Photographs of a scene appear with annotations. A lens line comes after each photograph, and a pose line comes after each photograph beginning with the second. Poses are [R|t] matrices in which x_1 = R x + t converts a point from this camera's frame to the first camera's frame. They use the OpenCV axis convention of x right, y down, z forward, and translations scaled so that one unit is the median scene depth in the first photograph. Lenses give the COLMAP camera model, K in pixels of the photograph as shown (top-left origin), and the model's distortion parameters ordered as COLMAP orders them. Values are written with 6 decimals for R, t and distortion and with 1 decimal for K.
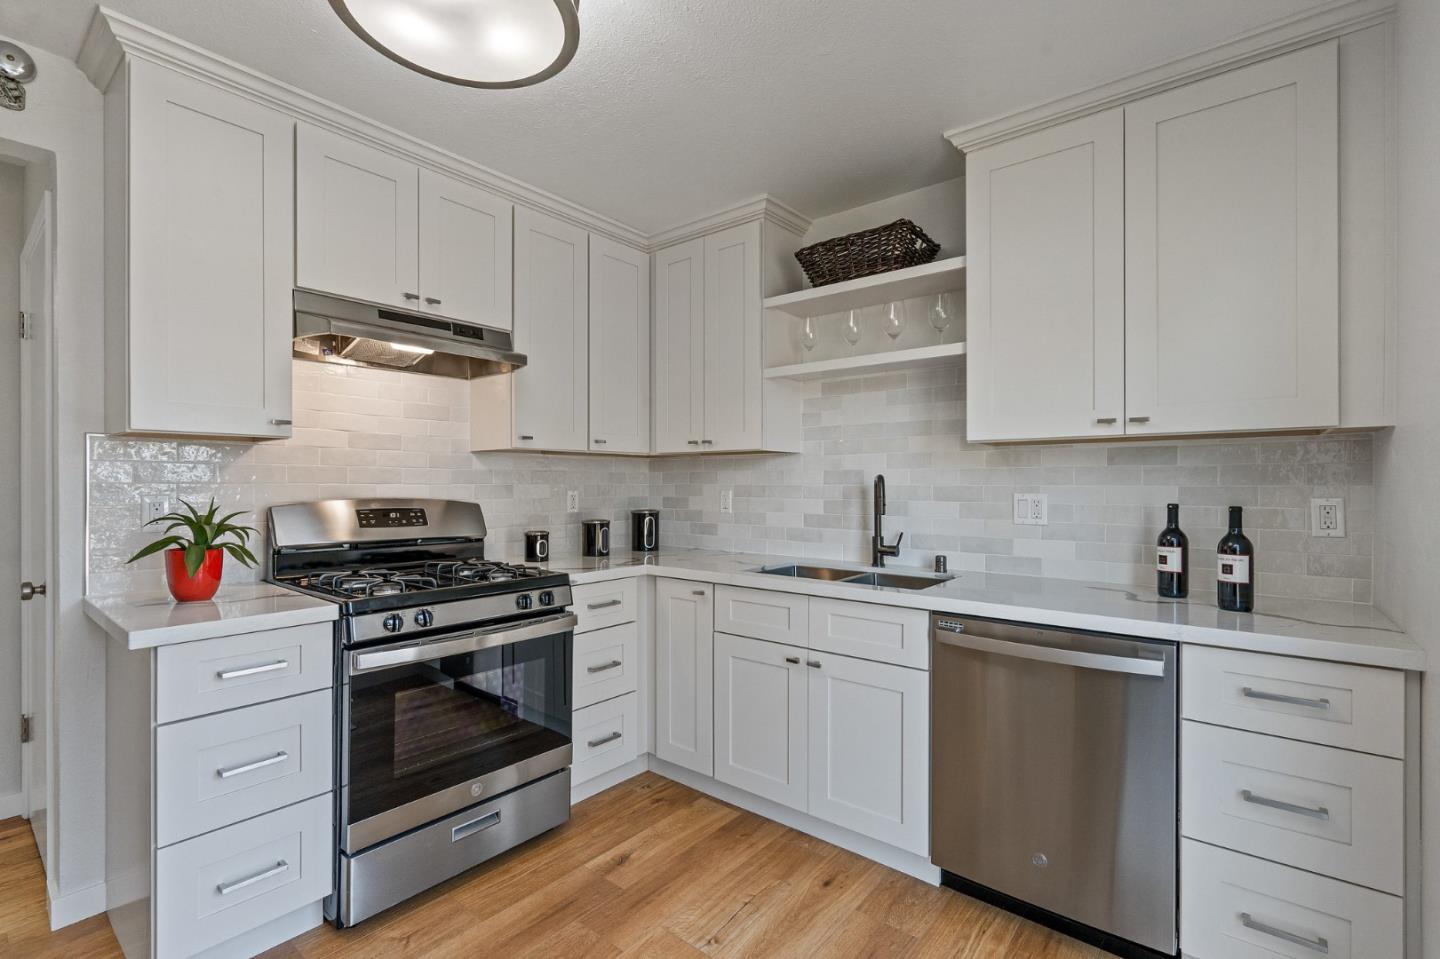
lens RADIAL K [[654.8, 0, 718.4], [0, 654.8, 482.4], [0, 0, 1]] dist [-0.006628, 0.003335]
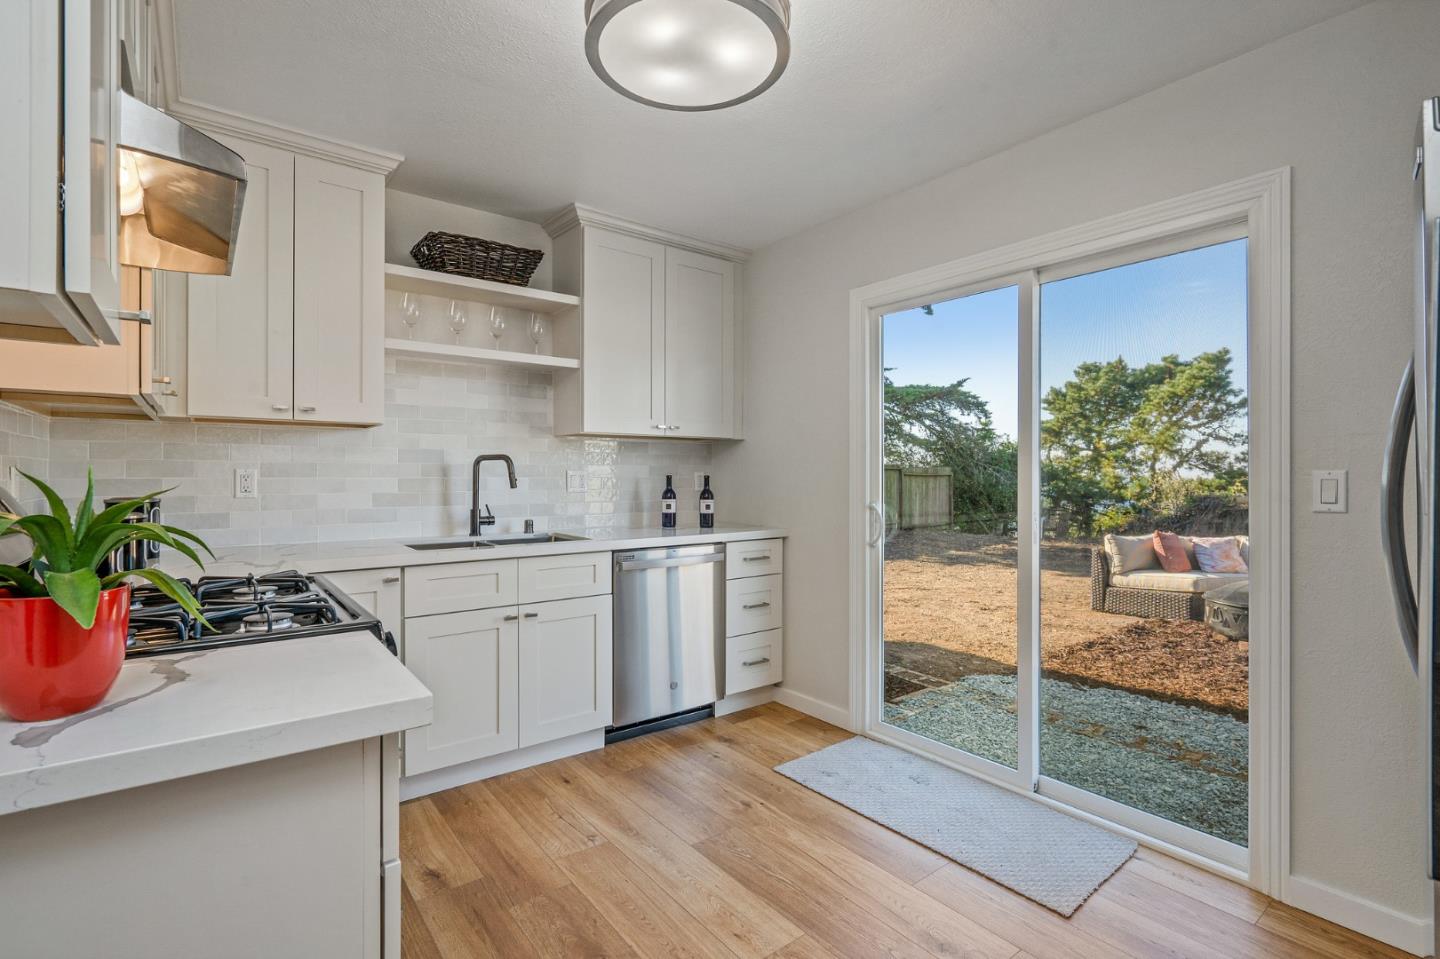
lens RADIAL K [[654.8, 0, 712.3], [0, 654.8, 474.3], [0, 0, 1]] dist [-0.006628, 0.003335]
pose [[0.233350, -0.001835, 0.972391, -0.837057], [-0.002793, 0.999993, 0.002557, 0.020568], [-0.972389, -0.003313, 0.233344, 0.376289]]
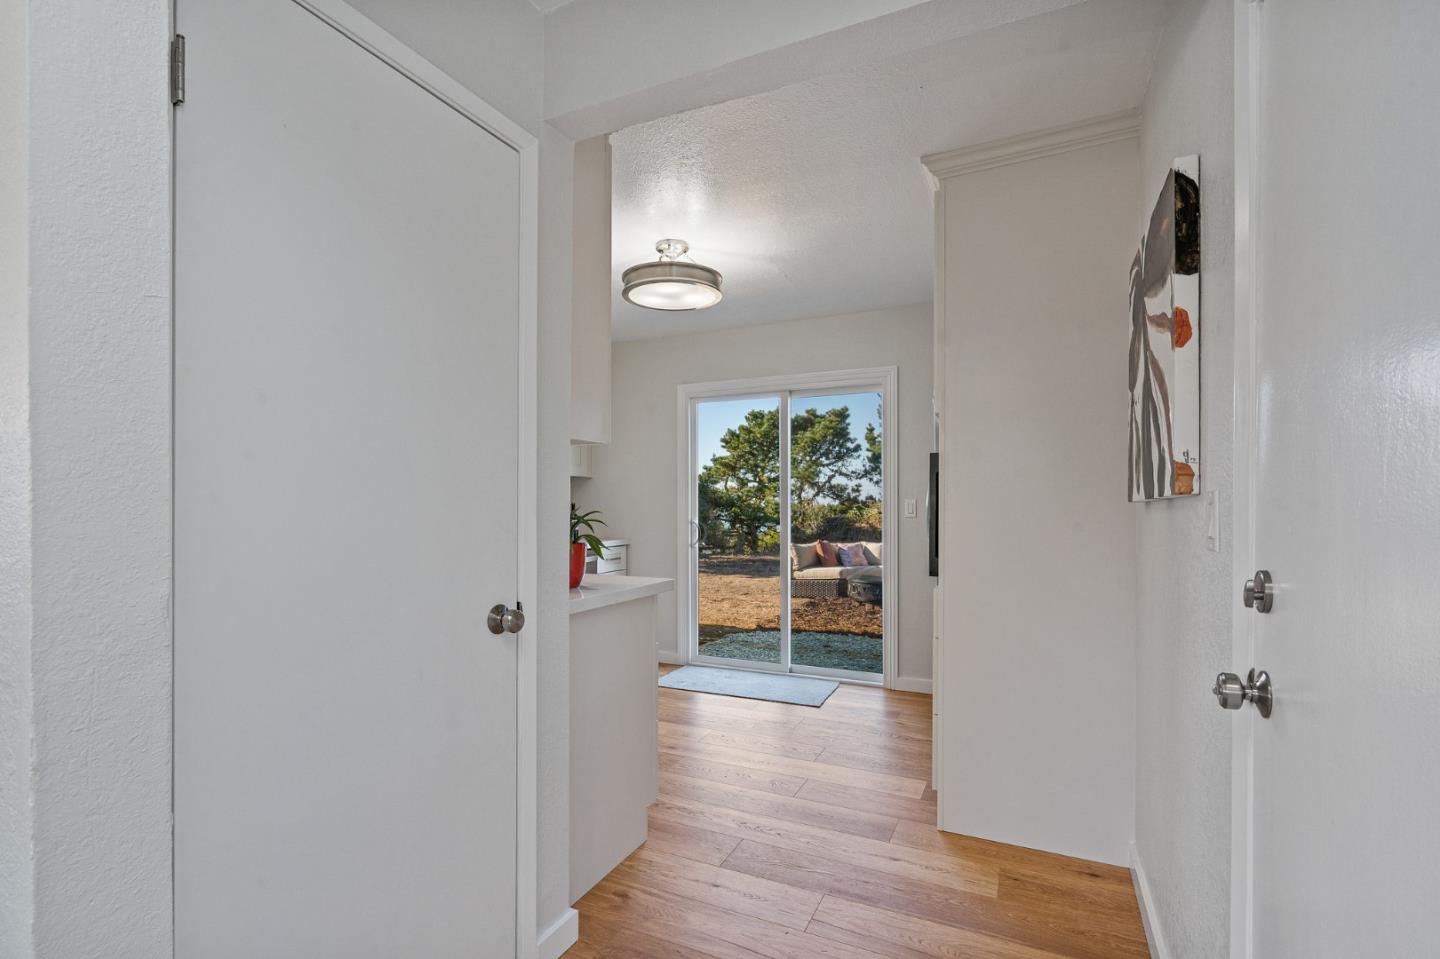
lens RADIAL K [[654.8, 0, 705.1], [0, 654.8, 501.4], [0, 0, 1]] dist [-0.006628, 0.003335]
pose [[-0.223533, -0.000592, 0.974696, -1.028552], [-0.001260, 0.999999, 0.000319, 0.020870], [-0.974695, -0.001157, -0.223534, 0.491009]]
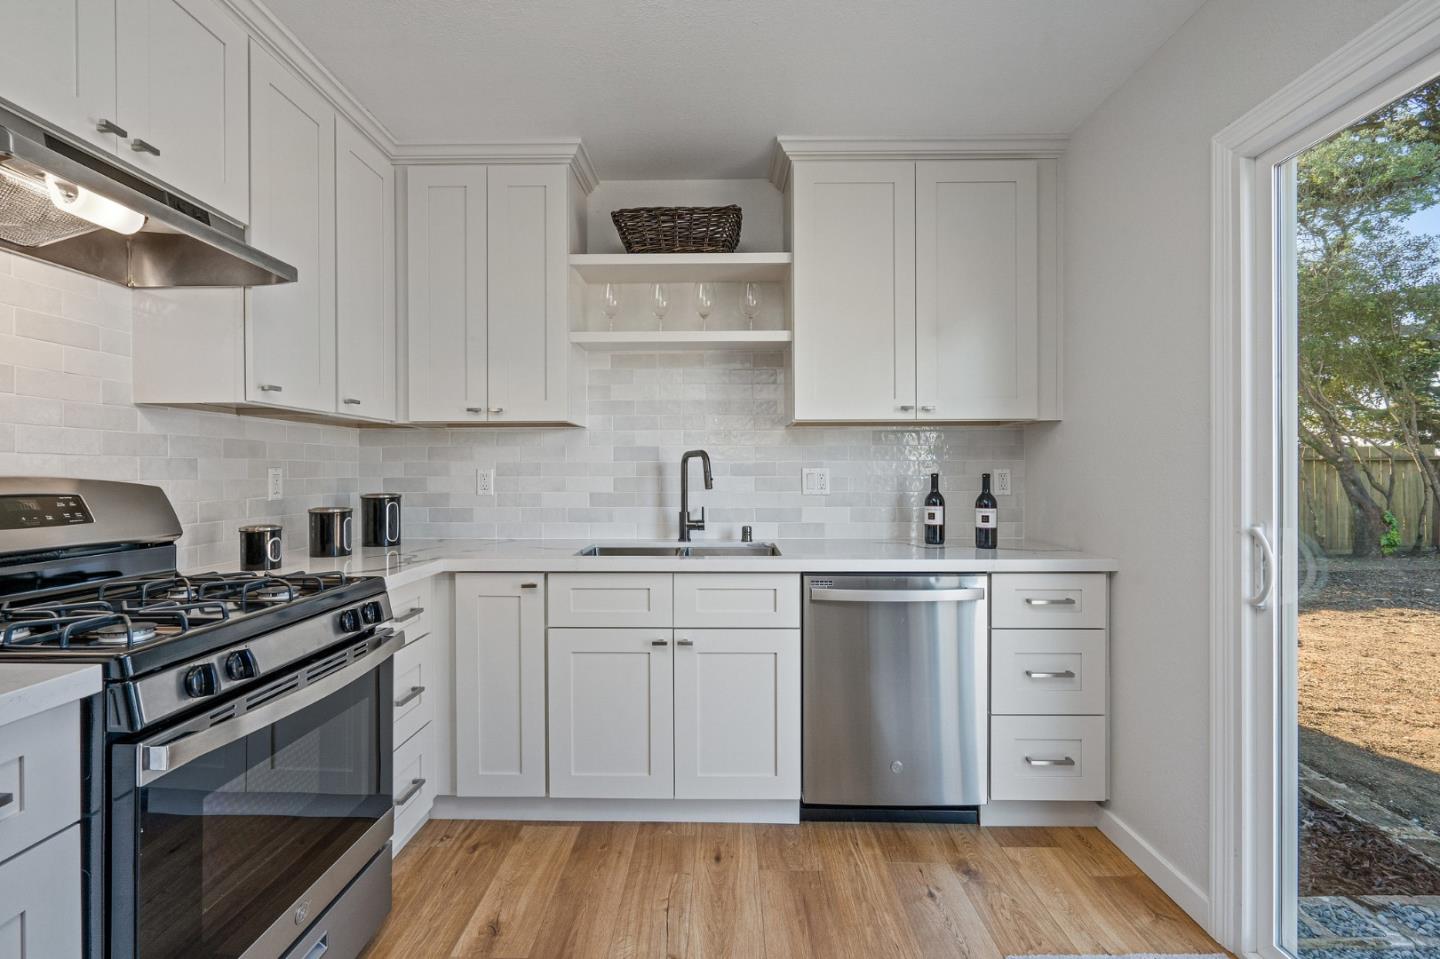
lens RADIAL K [[654.8, 0, 720.5], [0, 654.8, 474.0], [0, 0, 1]] dist [-0.006628, 0.003335]
pose [[0.781724, -0.005486, 0.623600, -0.381551], [0.002461, 0.999981, 0.005712, 0.020343], [-0.623620, -0.002930, 0.781722, 0.190125]]
